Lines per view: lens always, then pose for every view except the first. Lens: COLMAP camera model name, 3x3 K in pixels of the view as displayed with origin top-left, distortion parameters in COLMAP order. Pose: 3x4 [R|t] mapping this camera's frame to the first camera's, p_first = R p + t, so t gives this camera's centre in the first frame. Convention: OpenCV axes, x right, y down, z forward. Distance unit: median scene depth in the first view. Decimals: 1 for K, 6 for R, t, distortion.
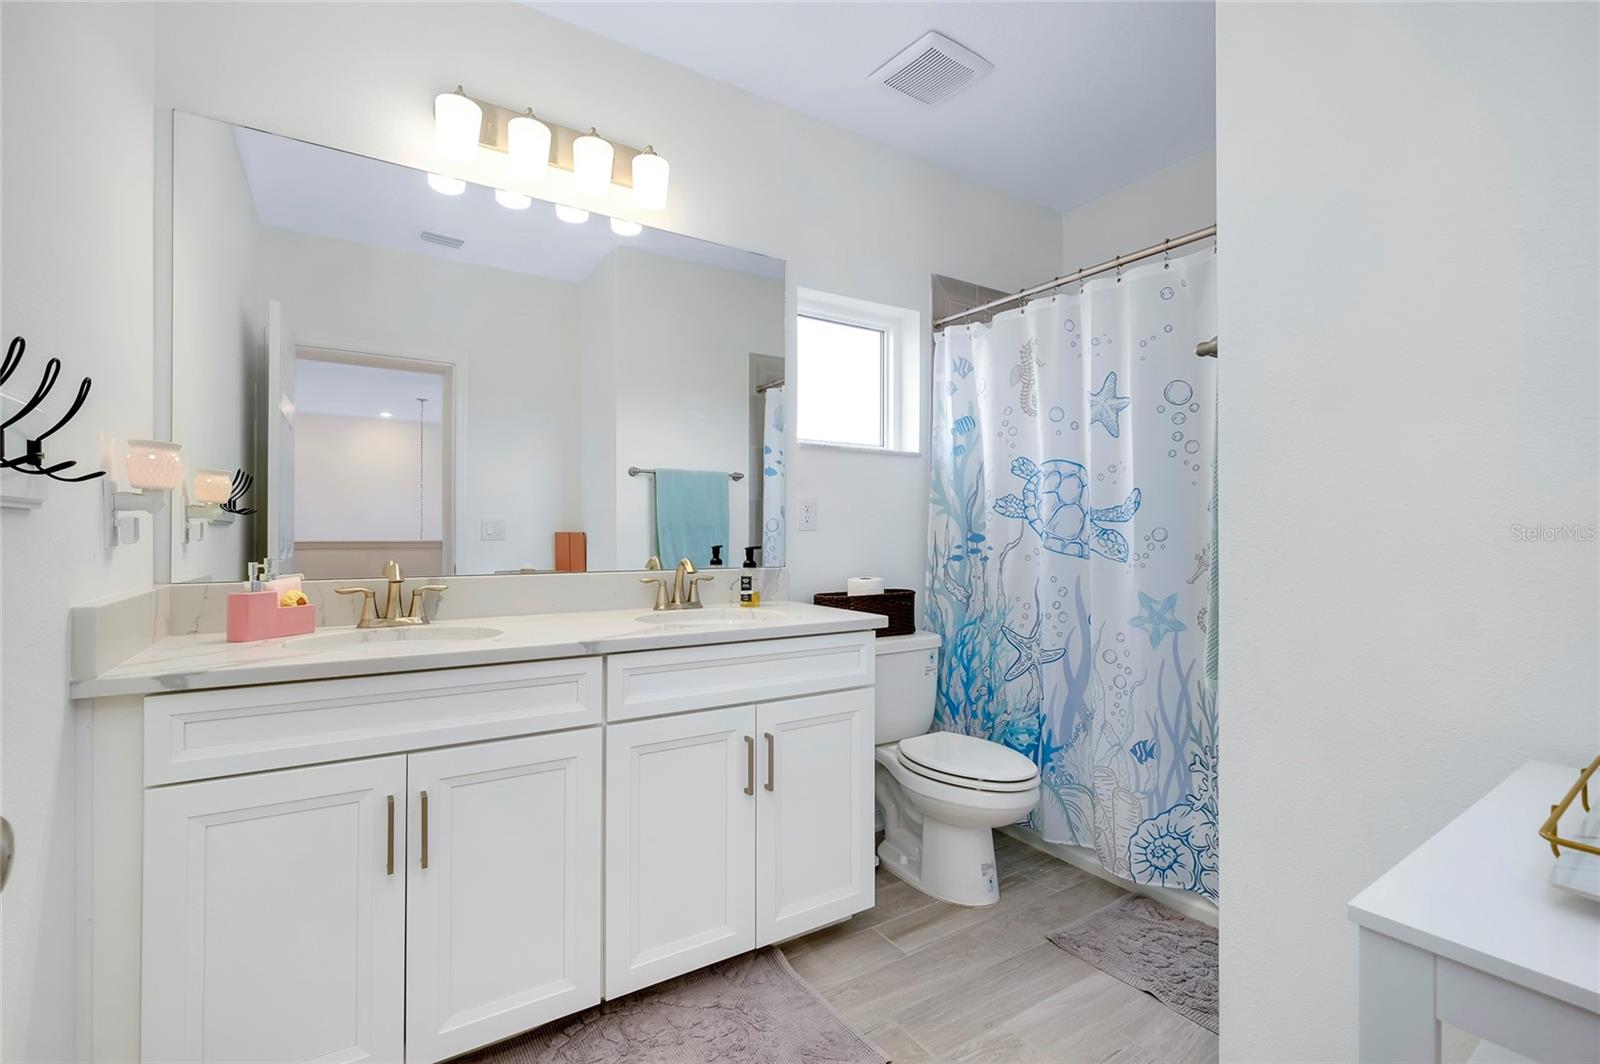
lens RADIAL K [[734.7, 0, 800.0], [0, 734.7, 532.0], [0, 0, 1]] dist [0.000480, 0.000163]
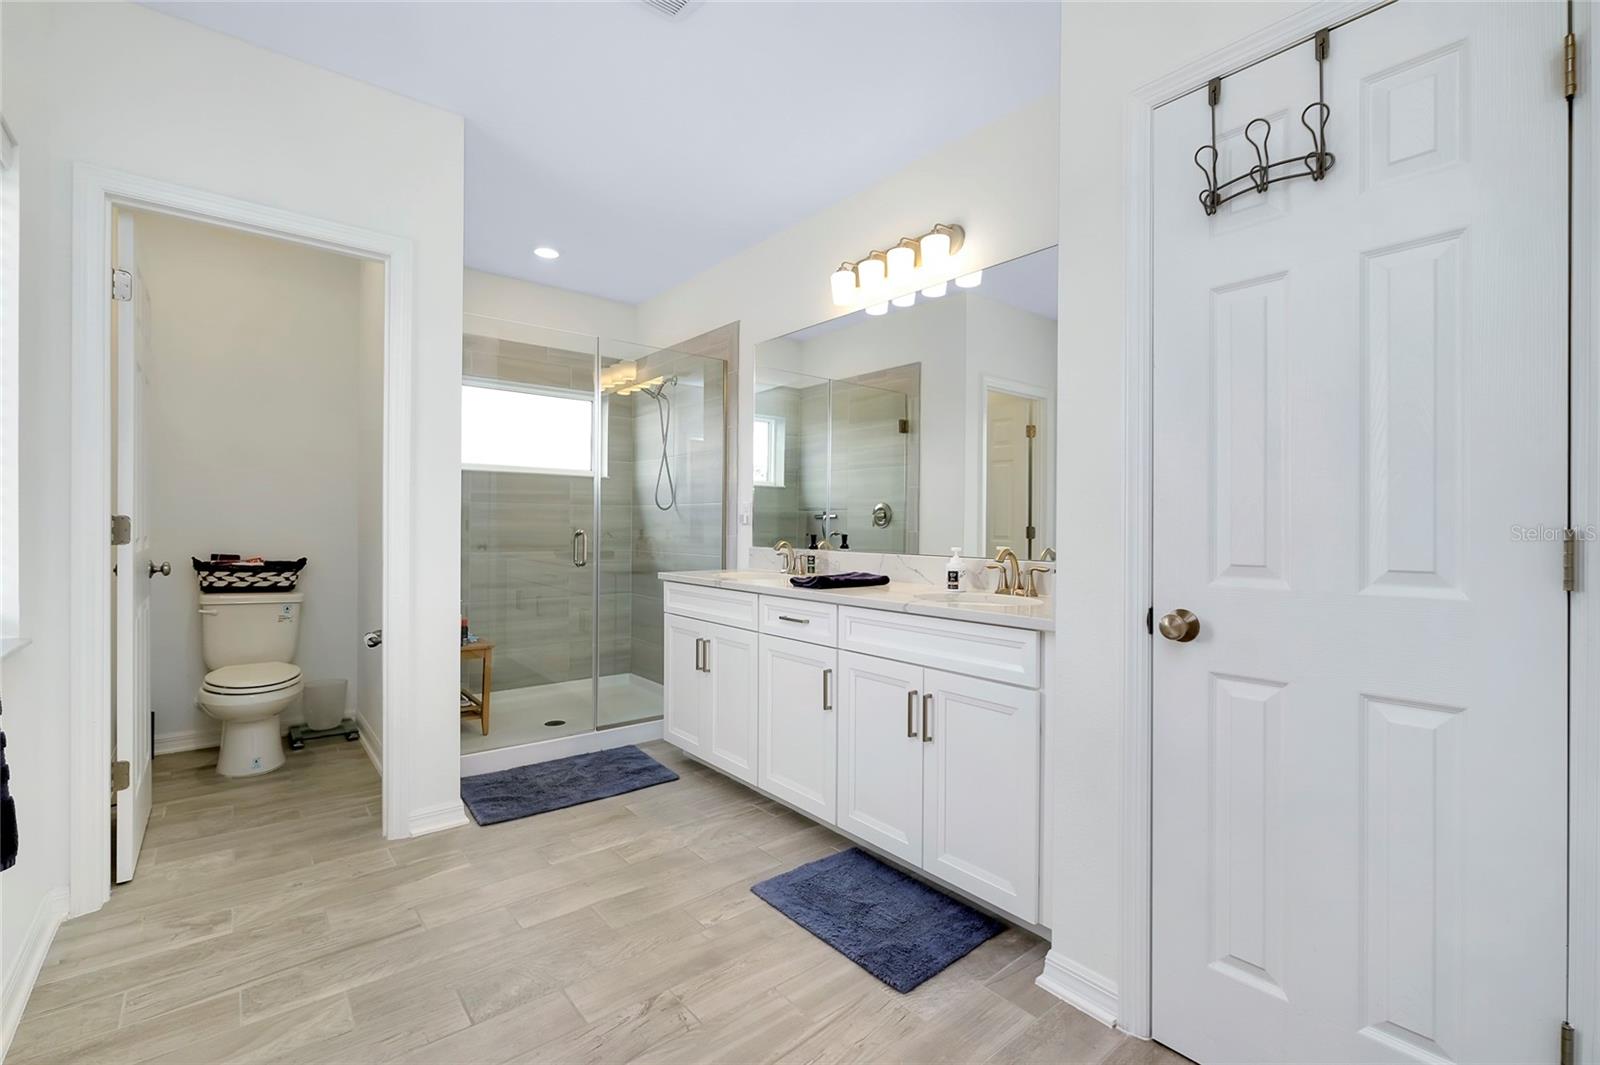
lens RADIAL K [[713.9, 0, 800.0], [0, 713.9, 532.5], [0, 0, 1]] dist [0.015683, -0.000002]
pose [[0.081387, 0.005287, -0.996669, 0.971372], [0.004875, 0.999972, 0.005702, 0.004679], [0.996671, -0.005323, 0.081359, 0.626595]]
